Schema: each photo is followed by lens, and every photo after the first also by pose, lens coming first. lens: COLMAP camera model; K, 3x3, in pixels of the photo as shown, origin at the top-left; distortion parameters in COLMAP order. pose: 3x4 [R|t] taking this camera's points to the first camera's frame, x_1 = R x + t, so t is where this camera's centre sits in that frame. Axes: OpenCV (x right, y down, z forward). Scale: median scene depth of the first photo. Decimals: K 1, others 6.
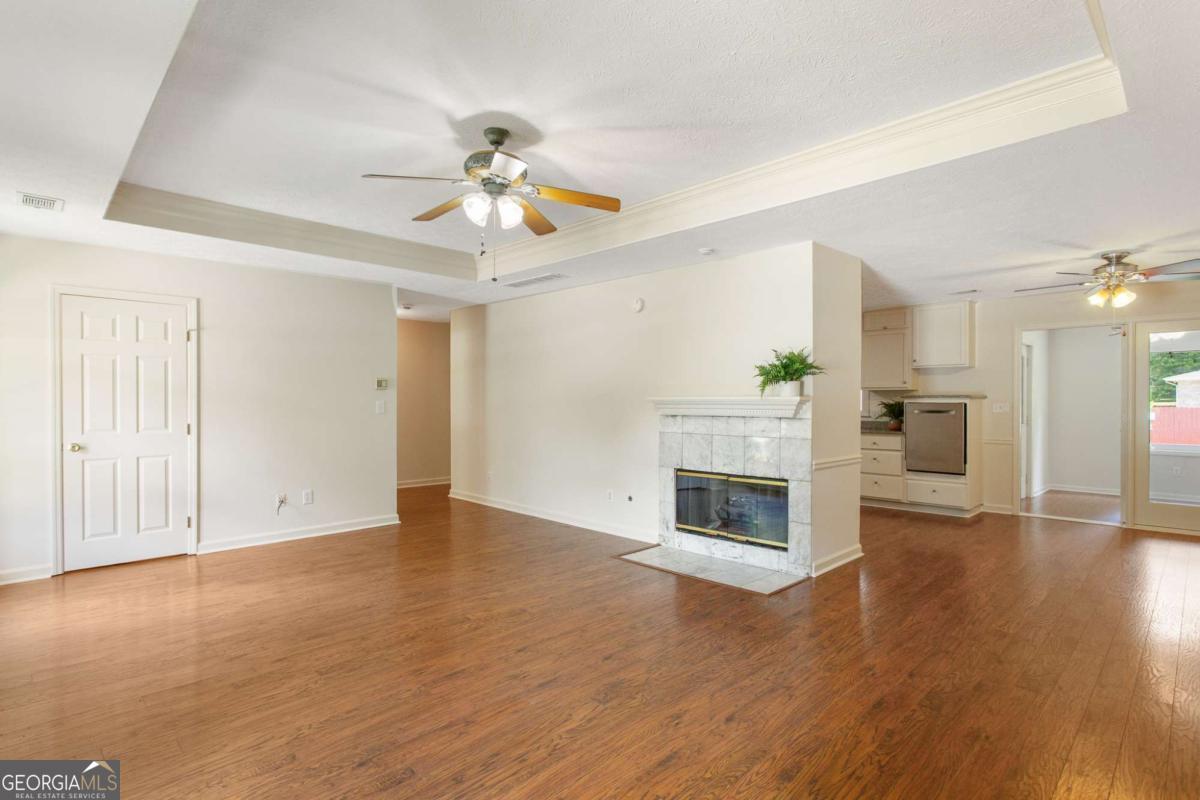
lens RADIAL K [[594.6, 0, 596.7], [0, 594.6, 405.1], [0, 0, 1]] dist [-0.002937, 0.000183]
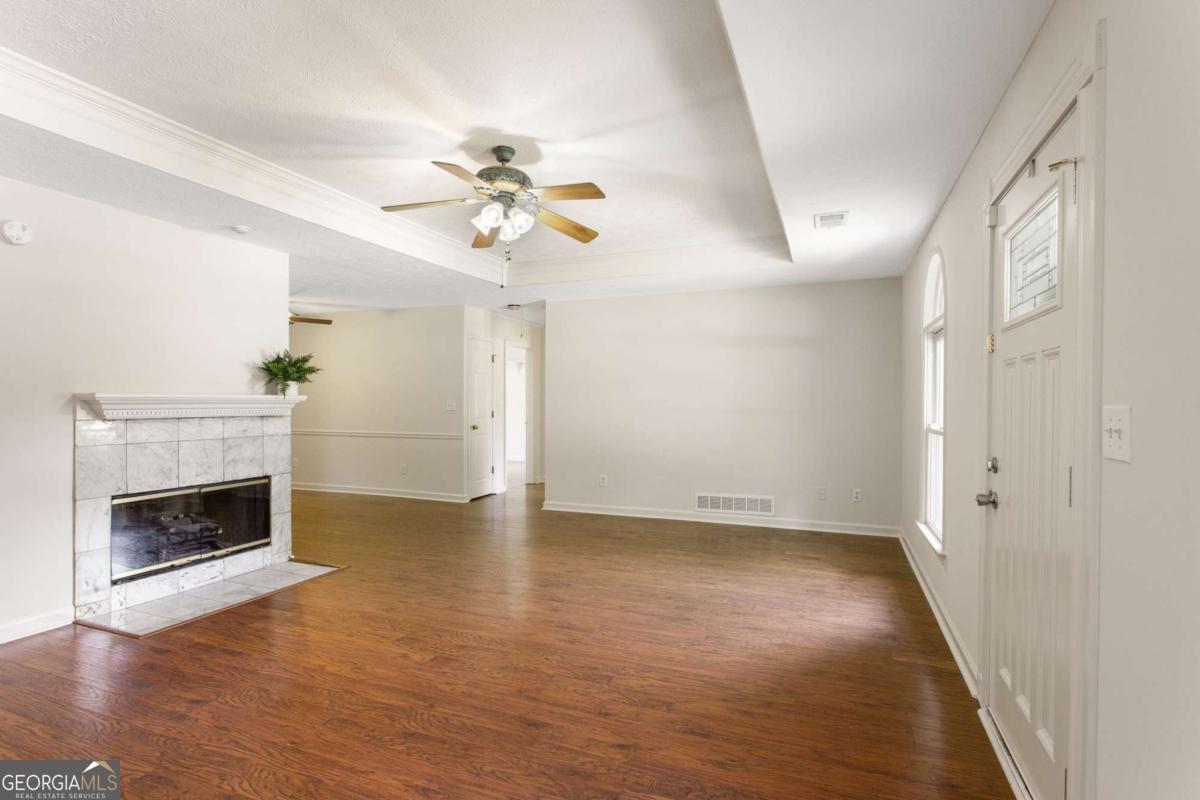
lens RADIAL K [[594.6, 0, 596.7], [0, 594.6, 405.1], [0, 0, 1]] dist [-0.002937, 0.000183]
pose [[-0.398998, -0.007669, 0.916920, -0.860471], [0.003059, 0.999948, 0.009695, -0.005745], [-0.916947, 0.006673, -0.398954, 0.897212]]
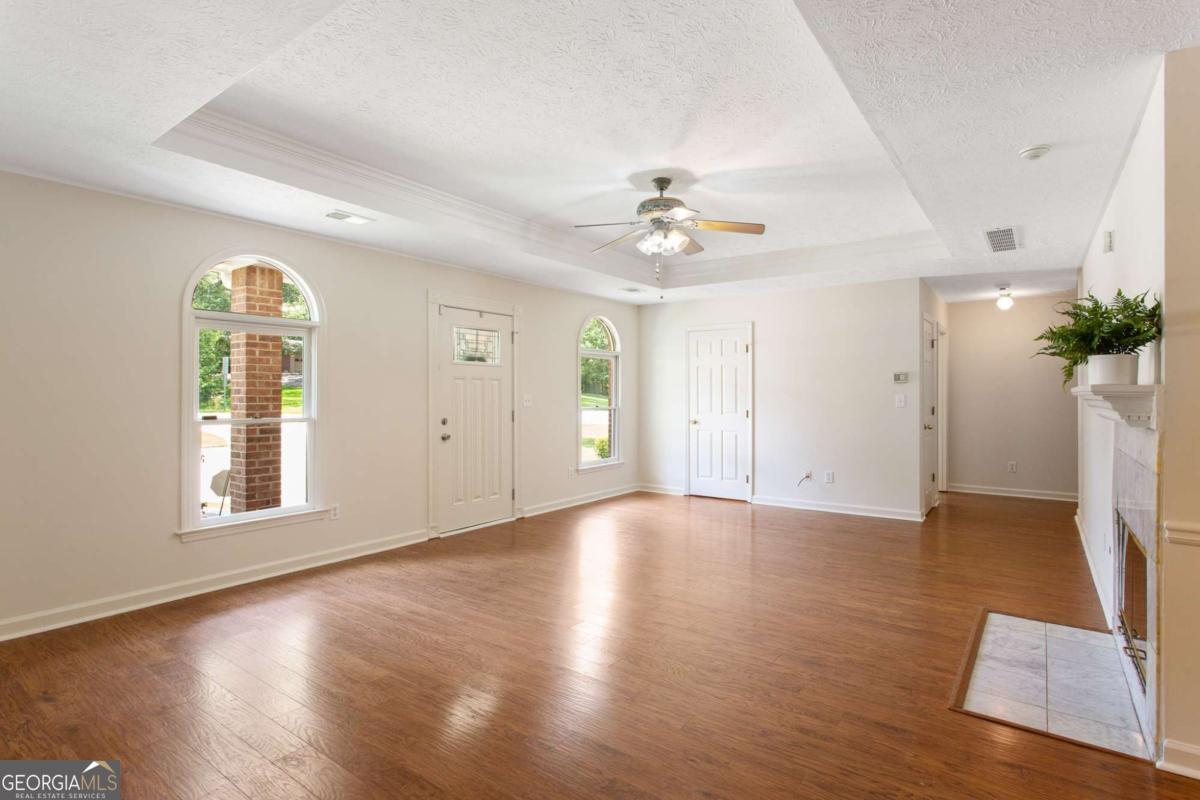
lens RADIAL K [[582.3, 0, 603.9], [0, 582.3, 396.1], [0, 0, 1]] dist [-0.001520, 0.000188]
pose [[0.170725, 0.002582, -0.985315, 0.723625], [-0.008990, 0.999959, 0.001062, -0.001810], [0.985278, 0.008677, 0.170741, 0.473034]]
